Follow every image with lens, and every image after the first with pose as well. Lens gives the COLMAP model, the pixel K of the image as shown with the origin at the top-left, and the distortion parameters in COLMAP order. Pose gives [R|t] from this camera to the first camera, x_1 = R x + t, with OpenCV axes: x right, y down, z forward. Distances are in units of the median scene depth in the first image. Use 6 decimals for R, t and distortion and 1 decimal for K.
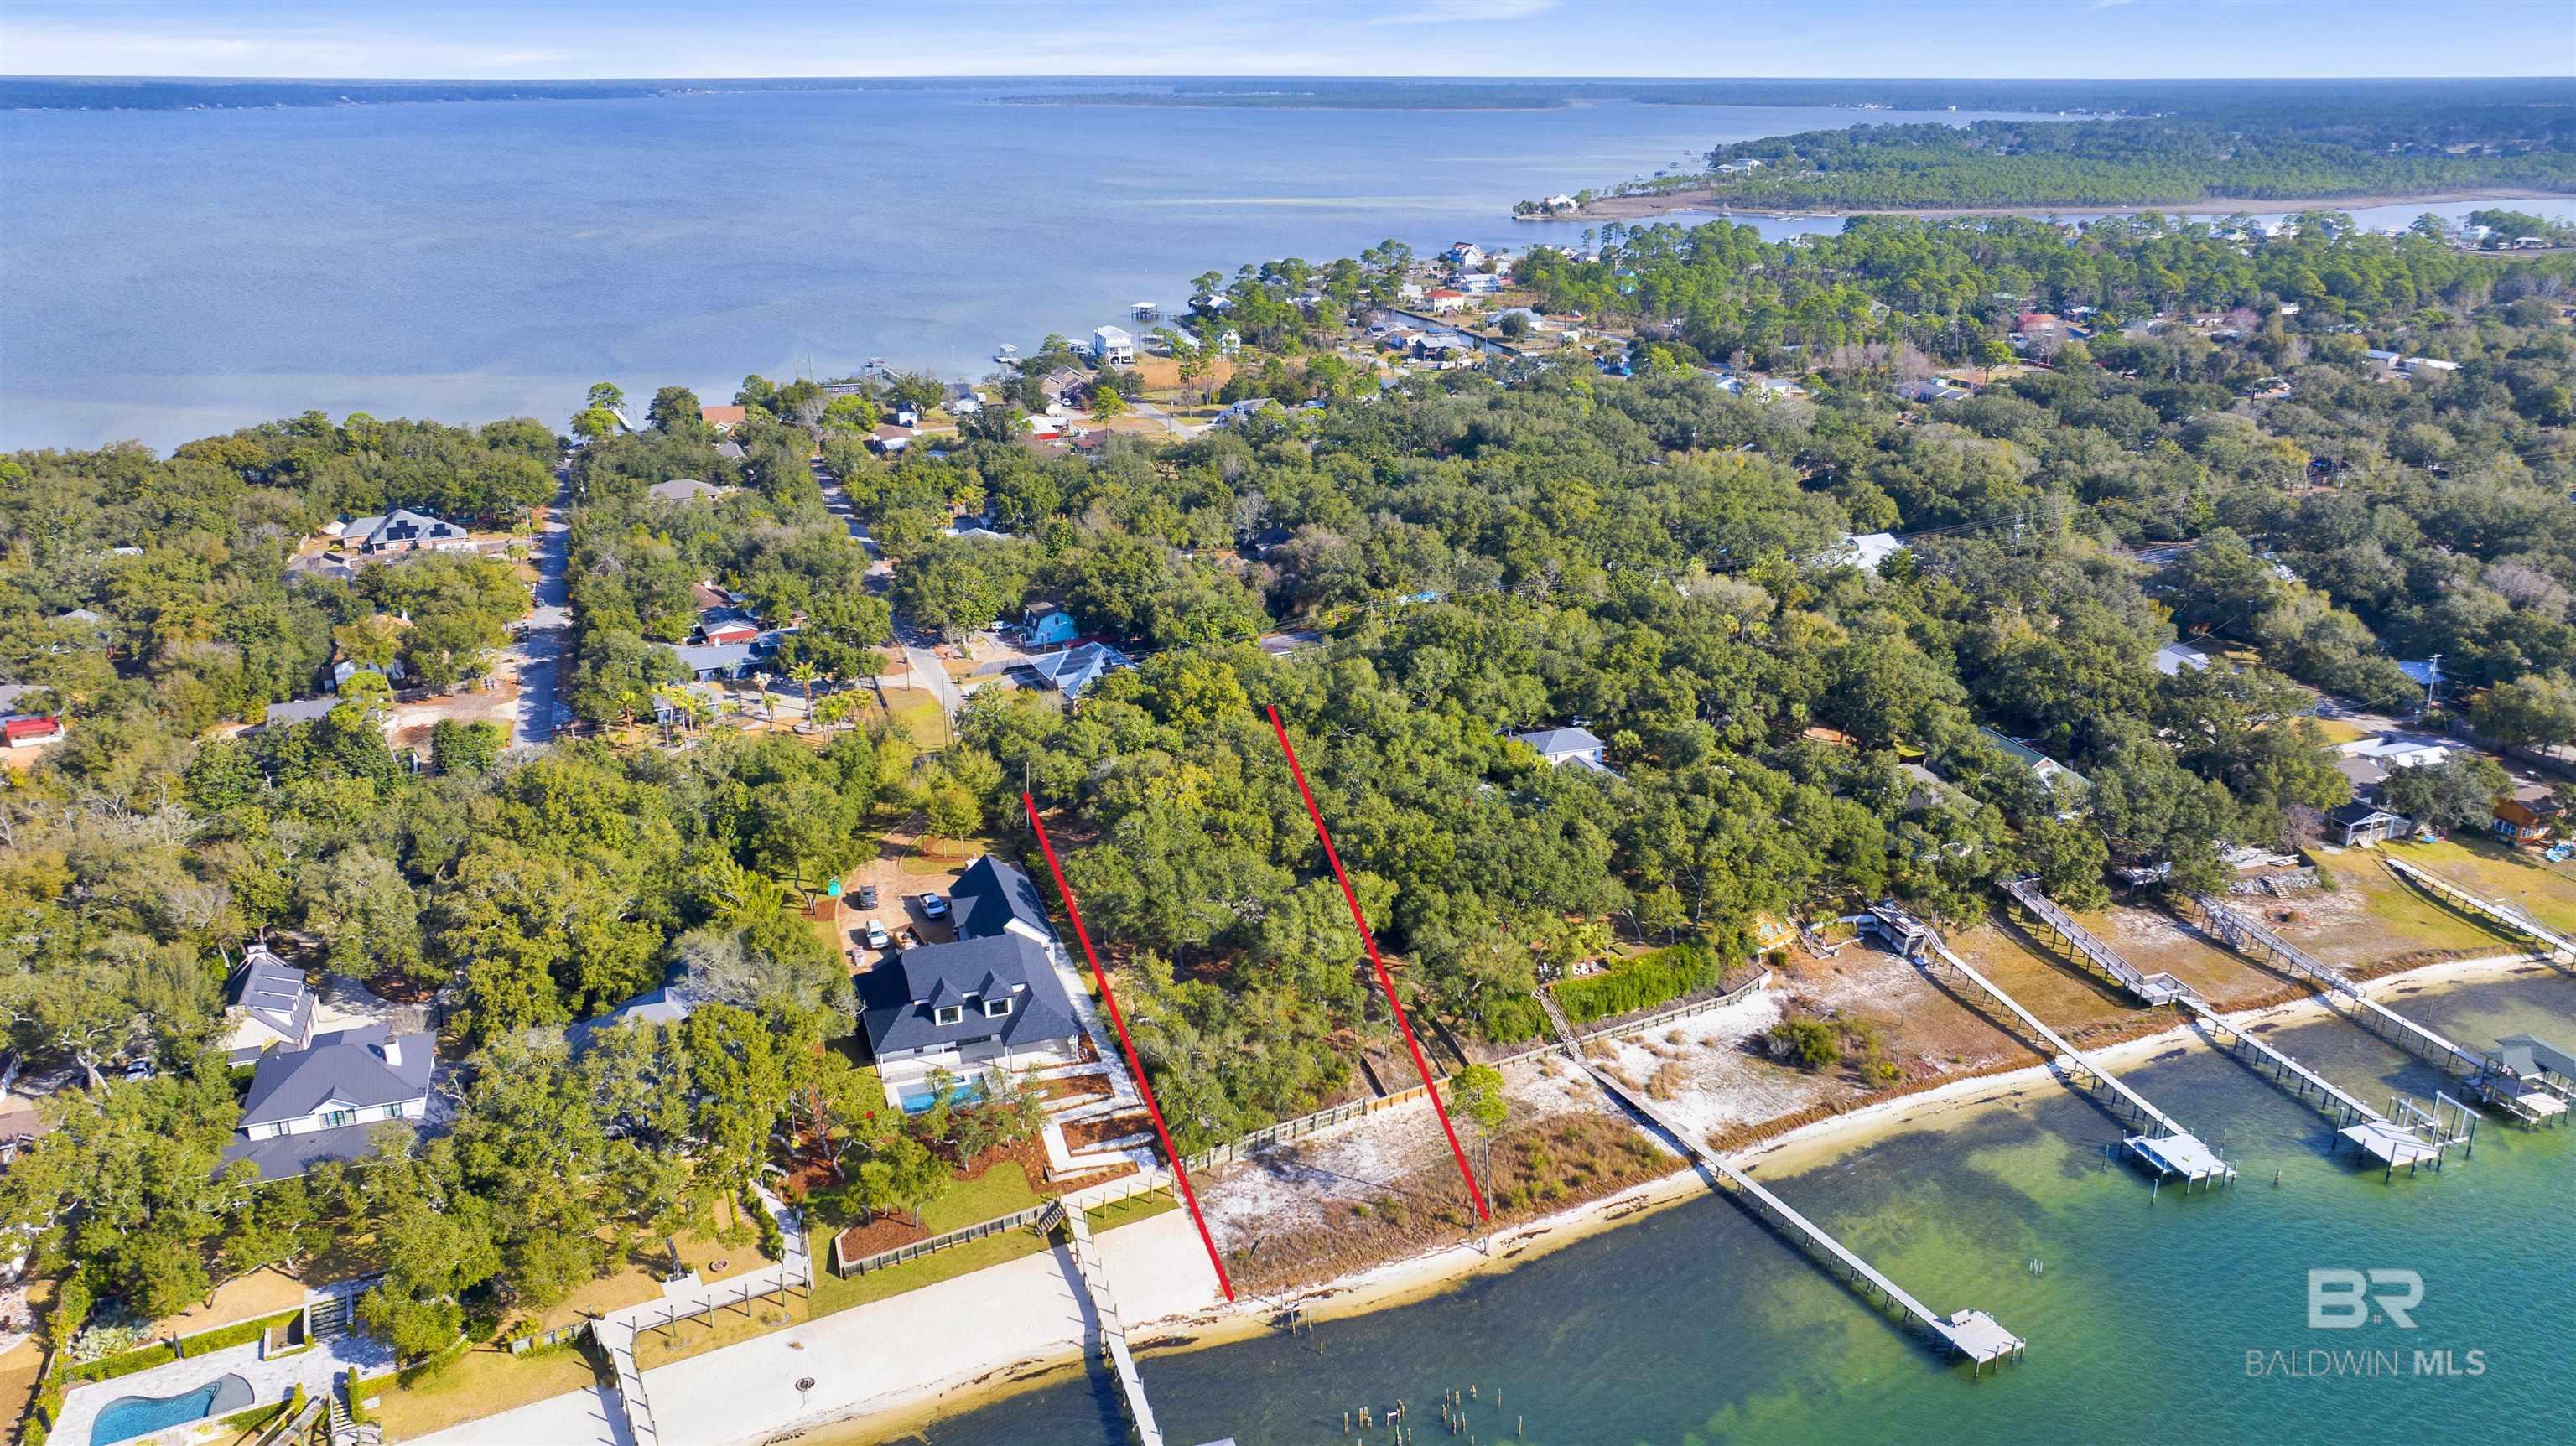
lens RADIAL K [[1843.7, 0, 1288.2], [0, 1843.7, 680.3], [0, 0, 1]] dist [-0.015469, -0.000372]
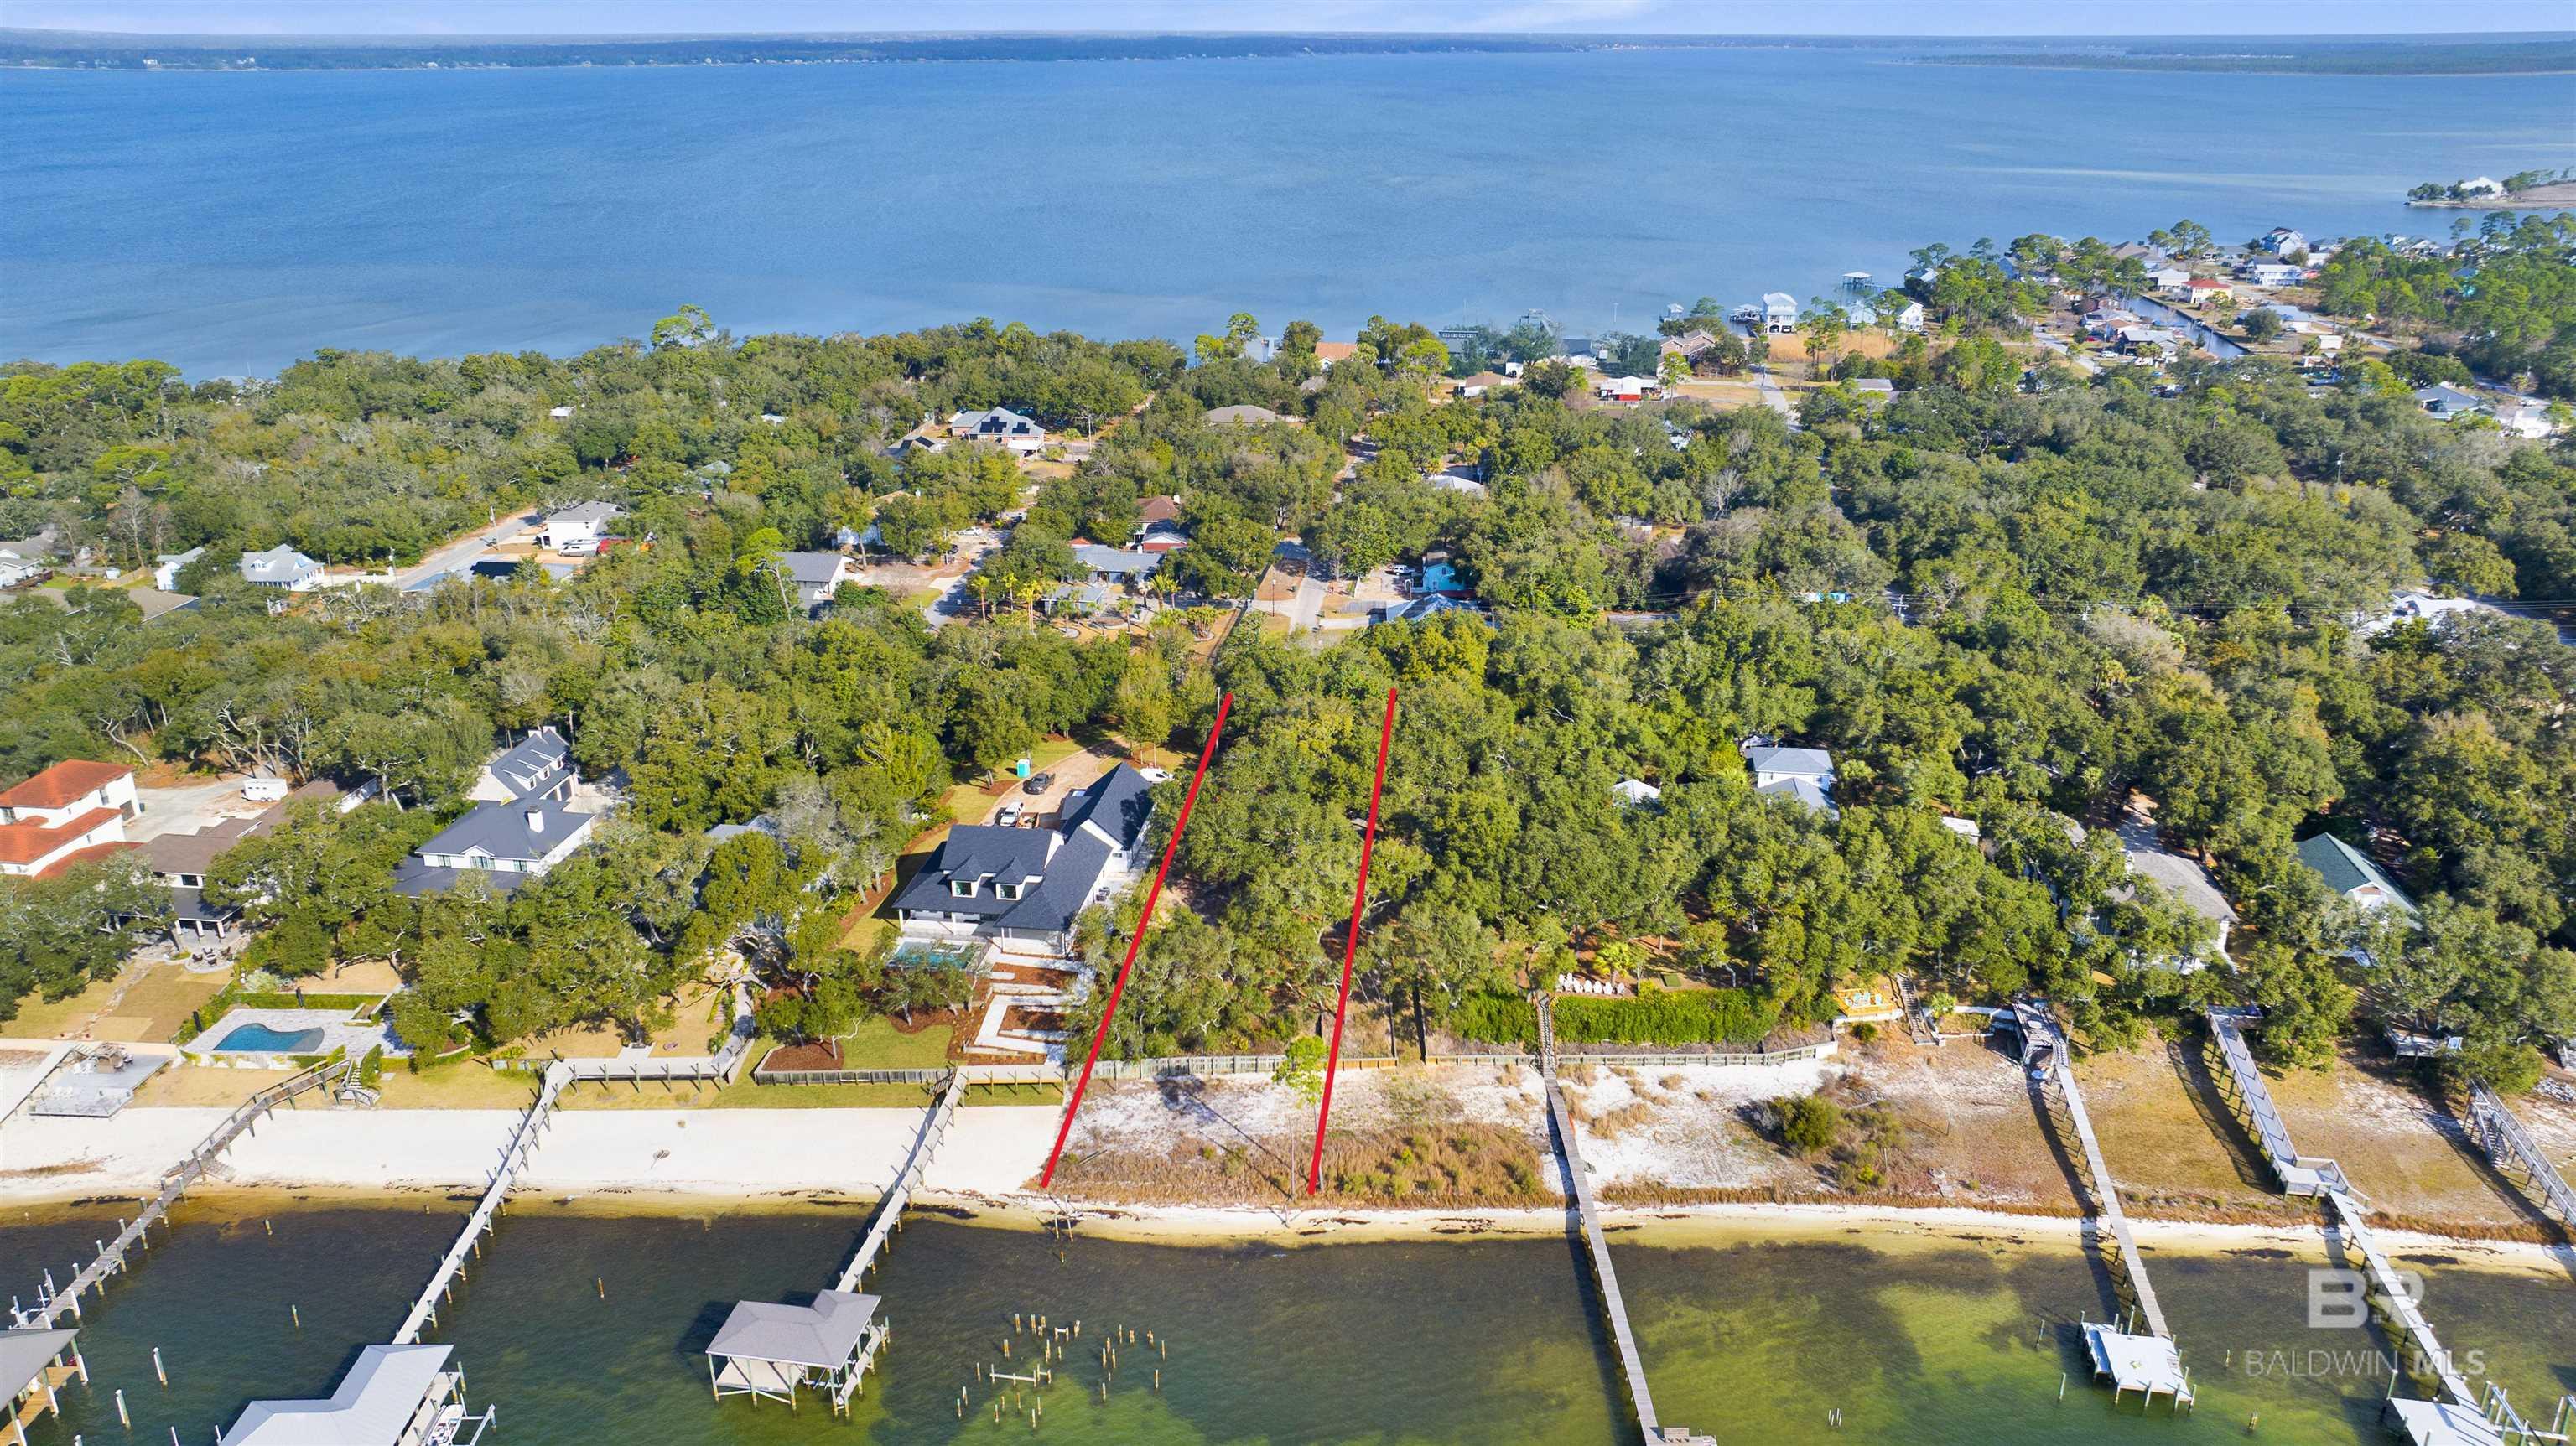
lens RADIAL K [[1843.7, 0, 1288.2], [0, 1843.7, 680.3], [0, 0, 1]] dist [-0.015469, -0.000372]
pose [[0.889161, 0.153662, -0.431023, 0.372450], [-0.144537, 0.988021, 0.054069, -0.023391], [0.434168, 0.014223, 0.900719, 0.080993]]
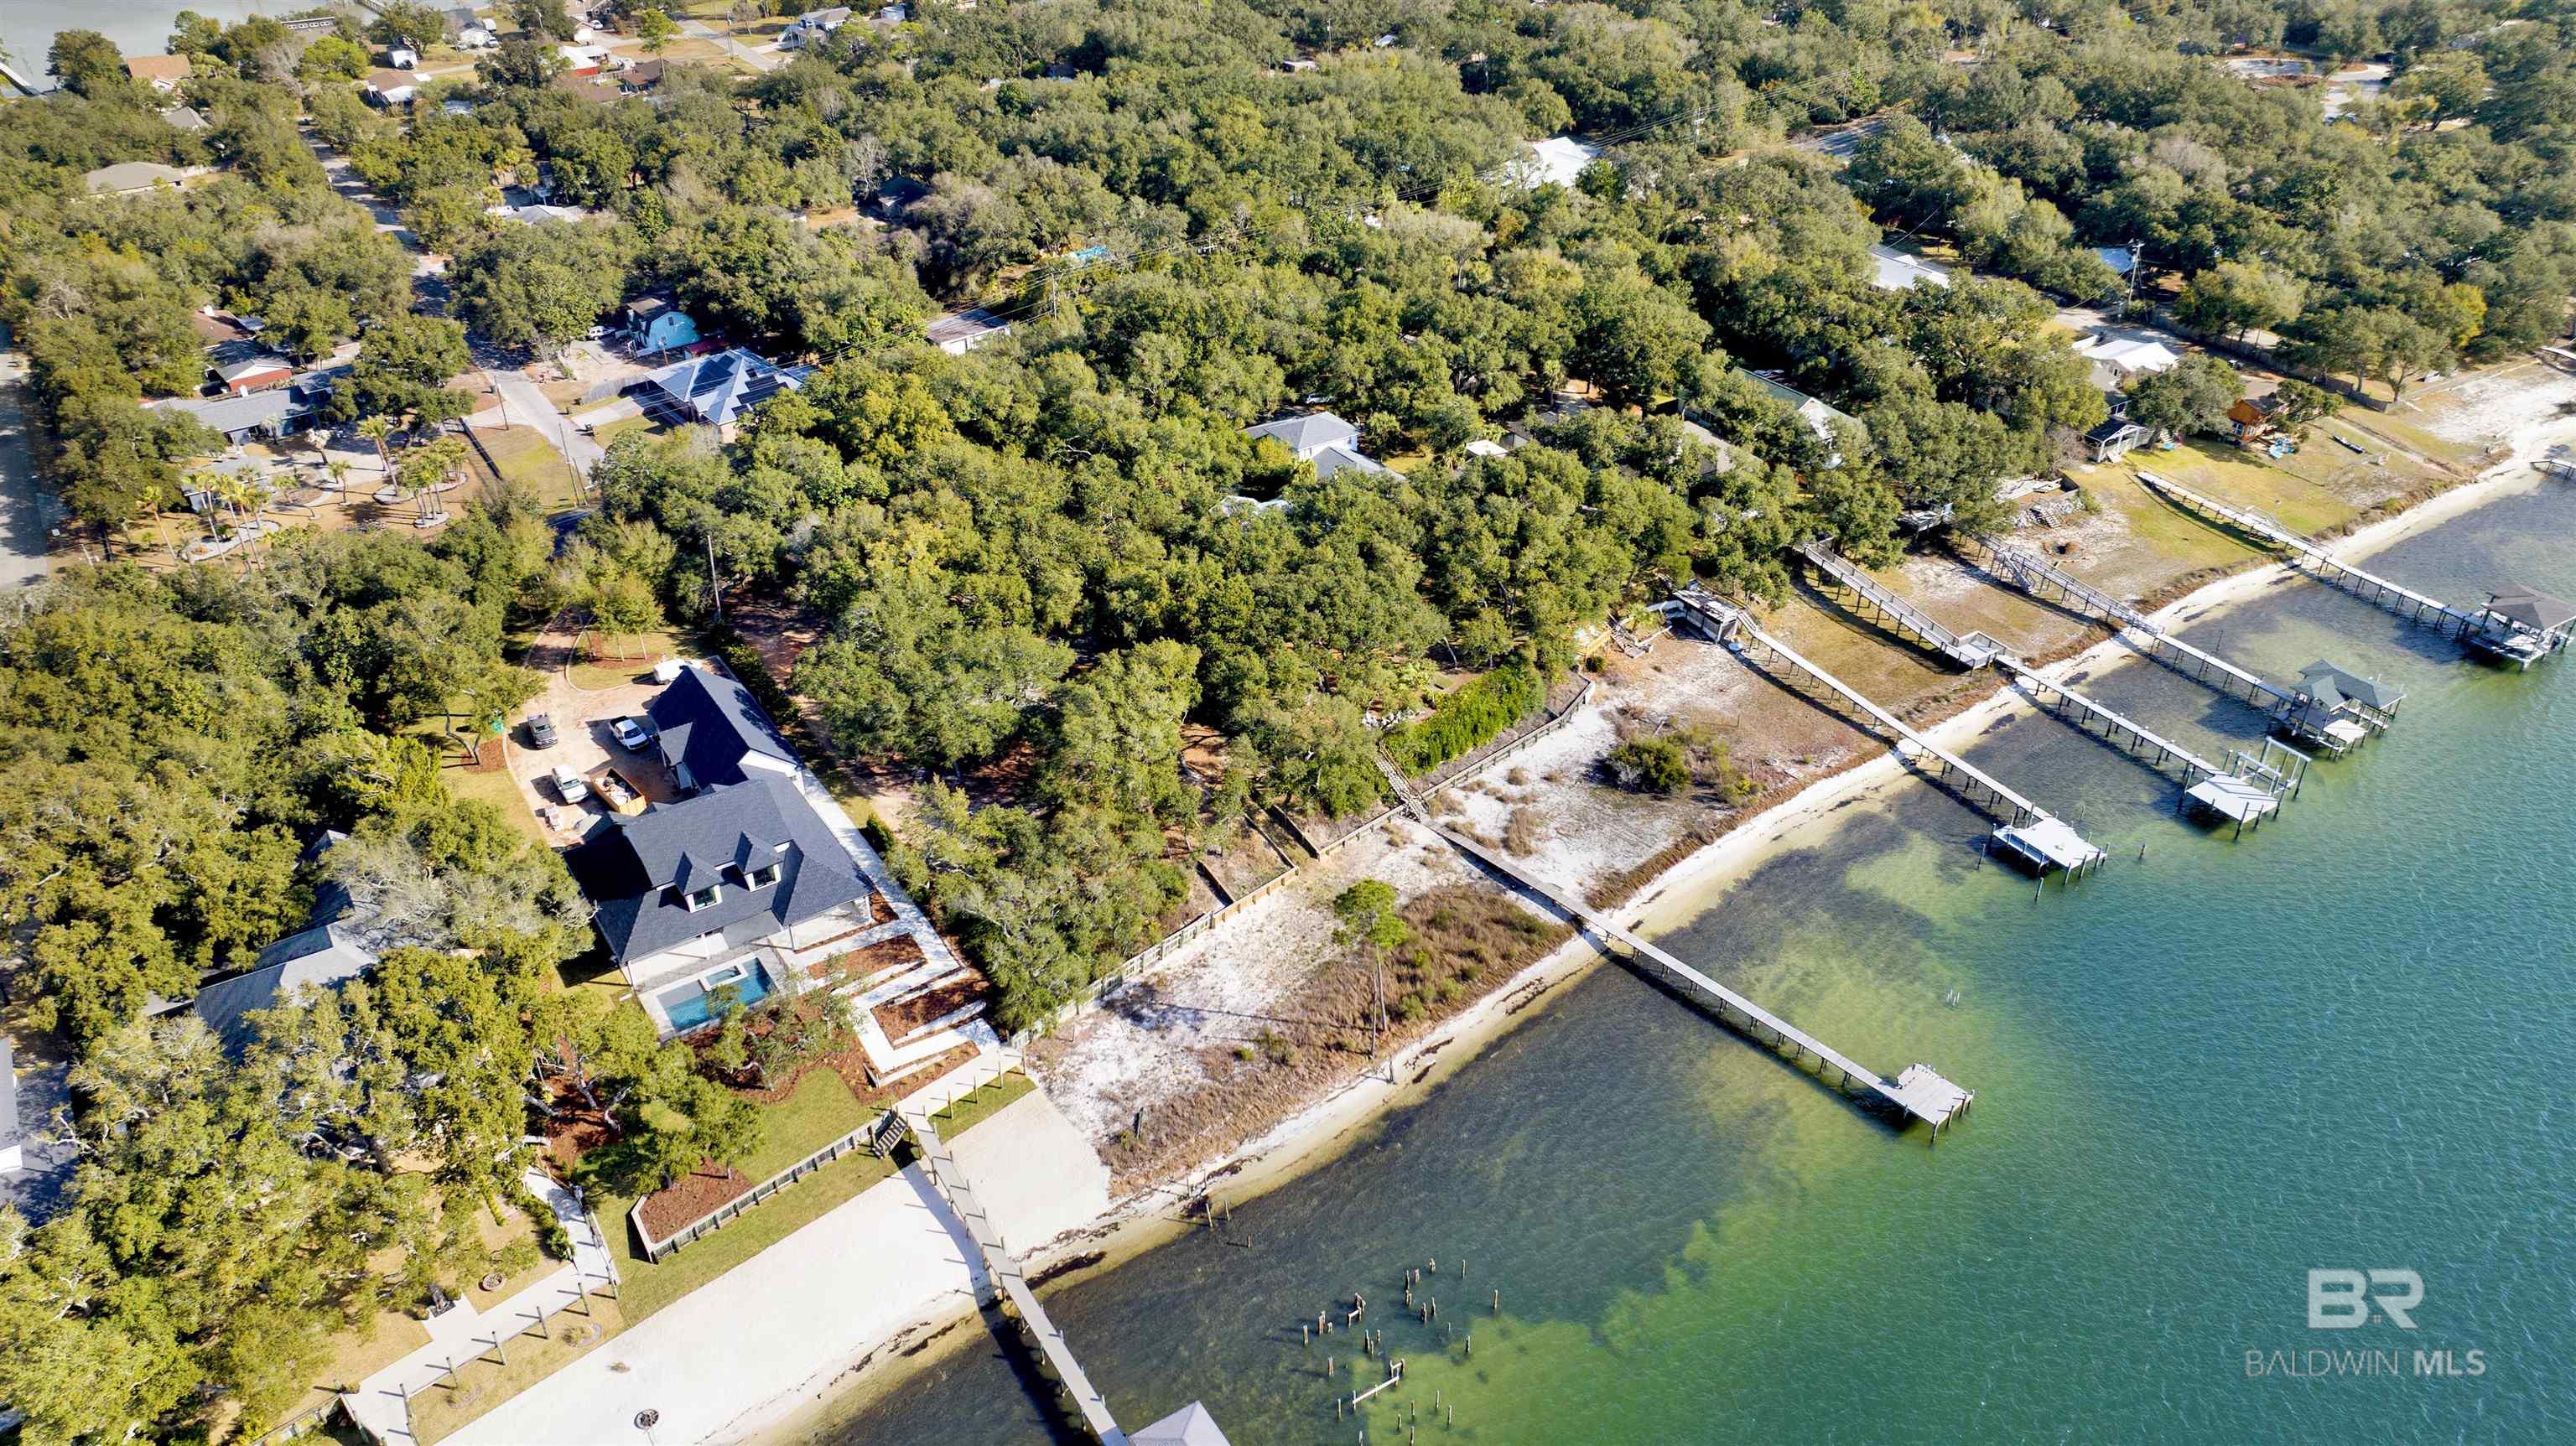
lens RADIAL K [[1831.9, 0, 1289.9], [0, 1831.9, 677.9], [0, 0, 1]] dist [-0.023309, 0.020290]
pose [[0.967817, -0.132462, 0.213974, -0.079625], [0.082062, 0.969901, 0.229254, -0.065065], [-0.237901, -0.204317, 0.949557, 0.160791]]
